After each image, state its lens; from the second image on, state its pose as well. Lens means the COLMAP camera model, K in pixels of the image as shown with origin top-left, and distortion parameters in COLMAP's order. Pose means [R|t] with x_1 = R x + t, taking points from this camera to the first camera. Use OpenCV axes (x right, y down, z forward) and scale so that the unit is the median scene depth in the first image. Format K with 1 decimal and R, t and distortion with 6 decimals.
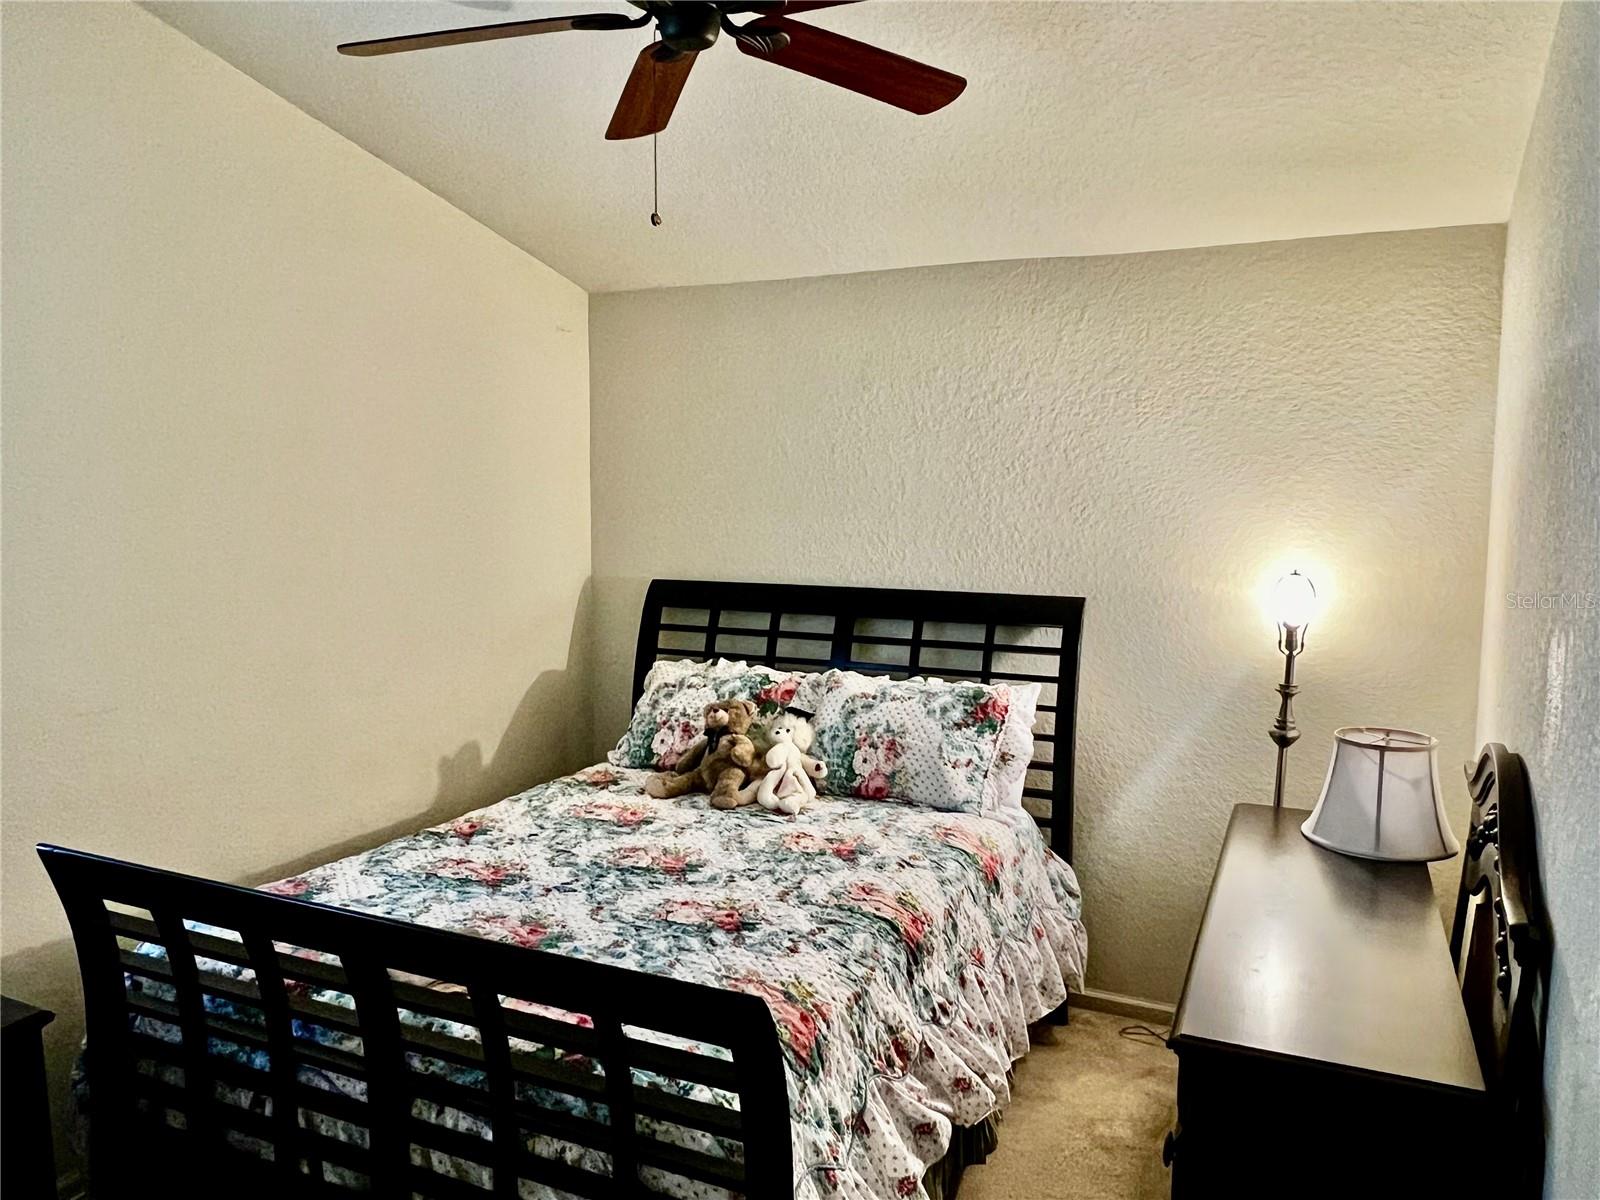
lens RADIAL K [[1187.6, 0, 800.4], [0, 1187.6, 607.5], [0, 0, 1]] dist [-0.000094, -0.009366]
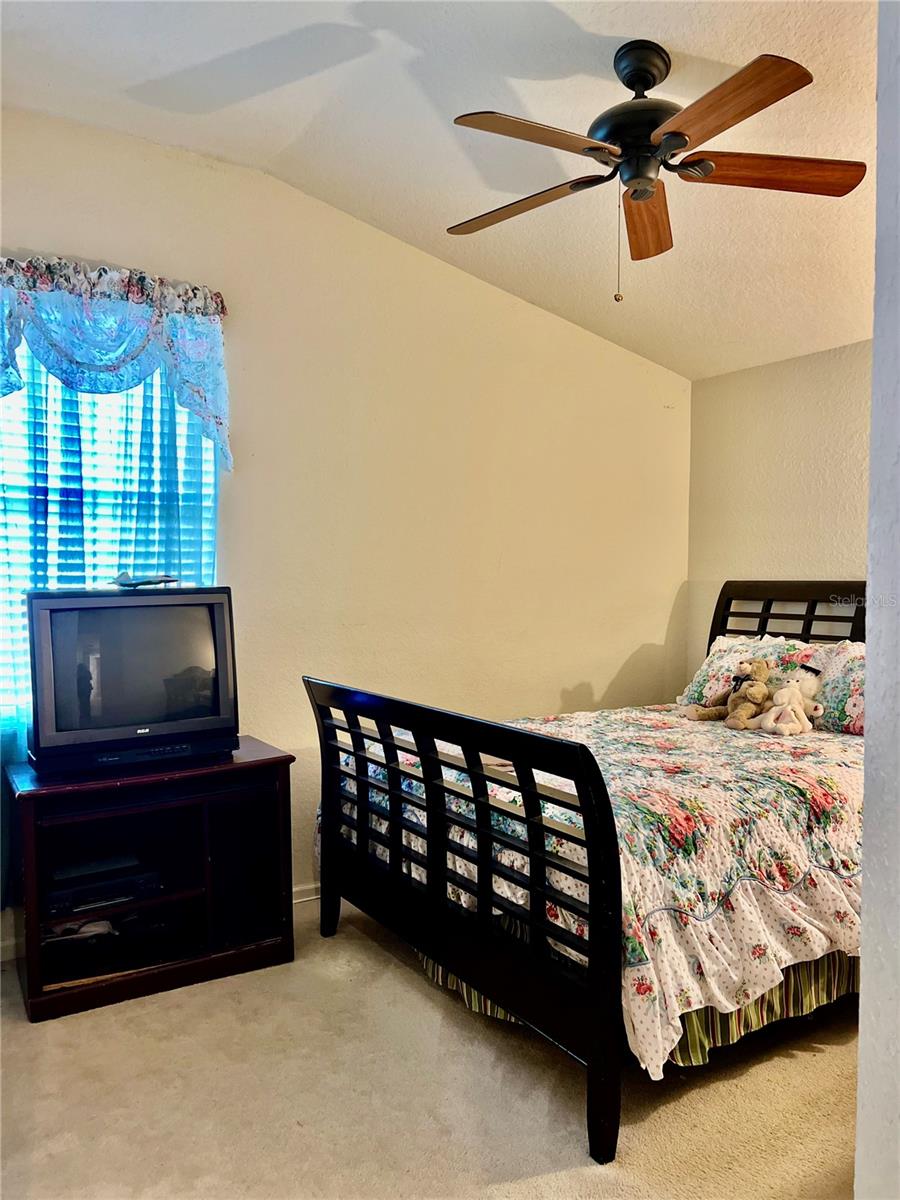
lens RADIAL K [[899.9, 0, 444.7], [0, 899.9, 598.6], [0, 0, 1]] dist [0.042912, -0.043694]
pose [[0.845102, 0.013713, -0.534429, 0.282012], [-0.051691, 0.997083, -0.056156, 0.129068], [0.532100, 0.075083, 0.843346, -0.092393]]
